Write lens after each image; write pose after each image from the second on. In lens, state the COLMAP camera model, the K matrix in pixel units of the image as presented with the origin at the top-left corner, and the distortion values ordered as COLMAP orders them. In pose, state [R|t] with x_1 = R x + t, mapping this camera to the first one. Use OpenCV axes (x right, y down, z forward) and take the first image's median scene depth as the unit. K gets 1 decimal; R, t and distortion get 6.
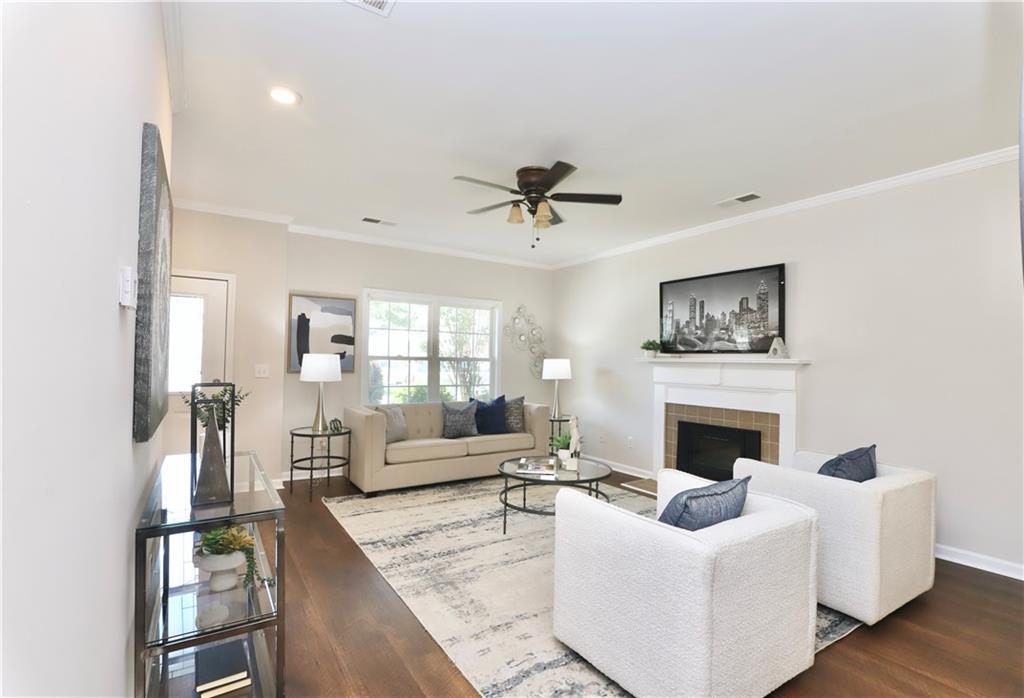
lens RADIAL K [[481.4, 0, 517.0], [0, 481.4, 353.2], [0, 0, 1]] dist [-0.000735, 0.000160]
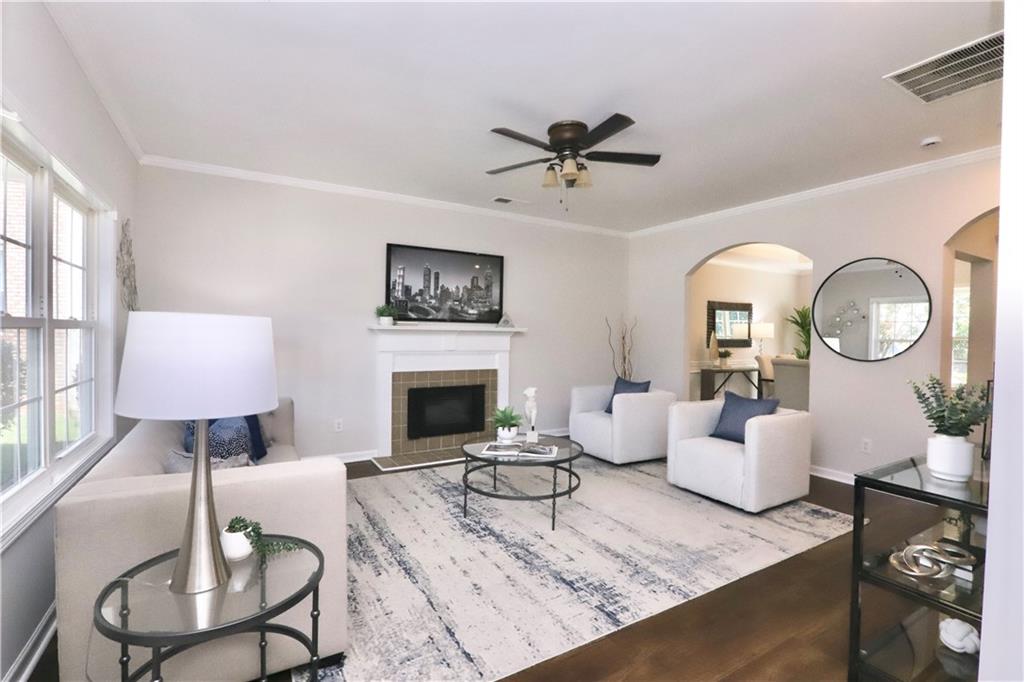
lens RADIAL K [[467.9, 0, 513.9], [0, 467.9, 344.1], [0, 0, 1]] dist [-0.008785, -0.000213]
pose [[0.044725, -0.038879, 0.998243, -0.652152], [-0.030144, 0.998735, 0.040248, 0.003161], [-0.998544, -0.031891, 0.043496, 0.785692]]
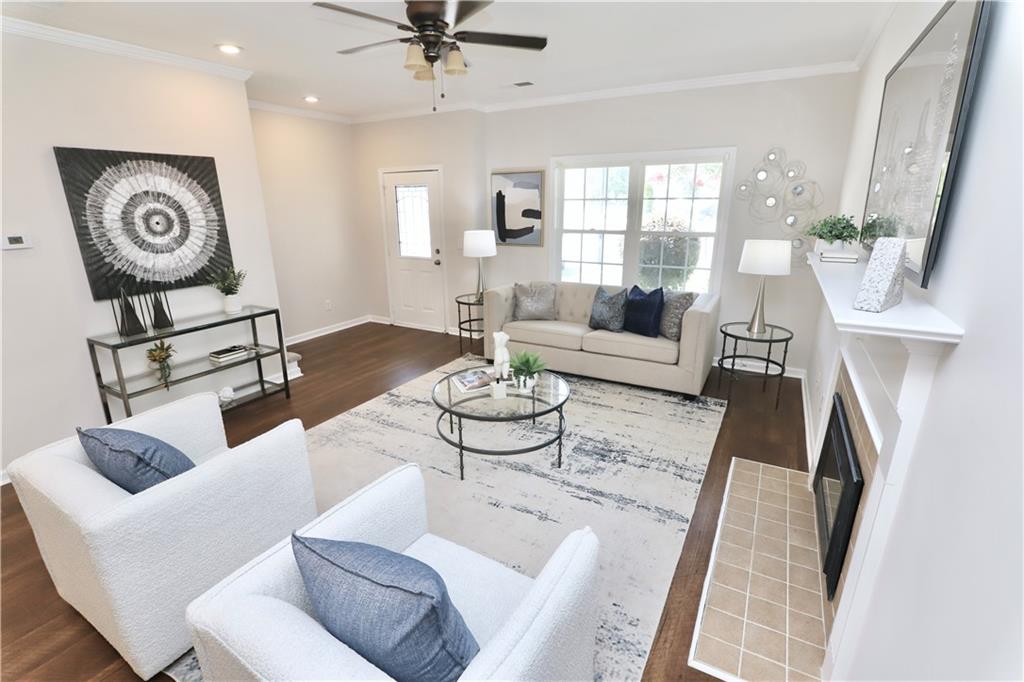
lens RADIAL K [[467.9, 0, 513.9], [0, 467.9, 344.1], [0, 0, 1]] dist [-0.008785, -0.000213]
pose [[0.454698, 0.238764, -0.858045, 0.611960], [0.032078, 0.958381, 0.283683, -0.051542], [0.890068, -0.156514, 0.428115, 0.548781]]
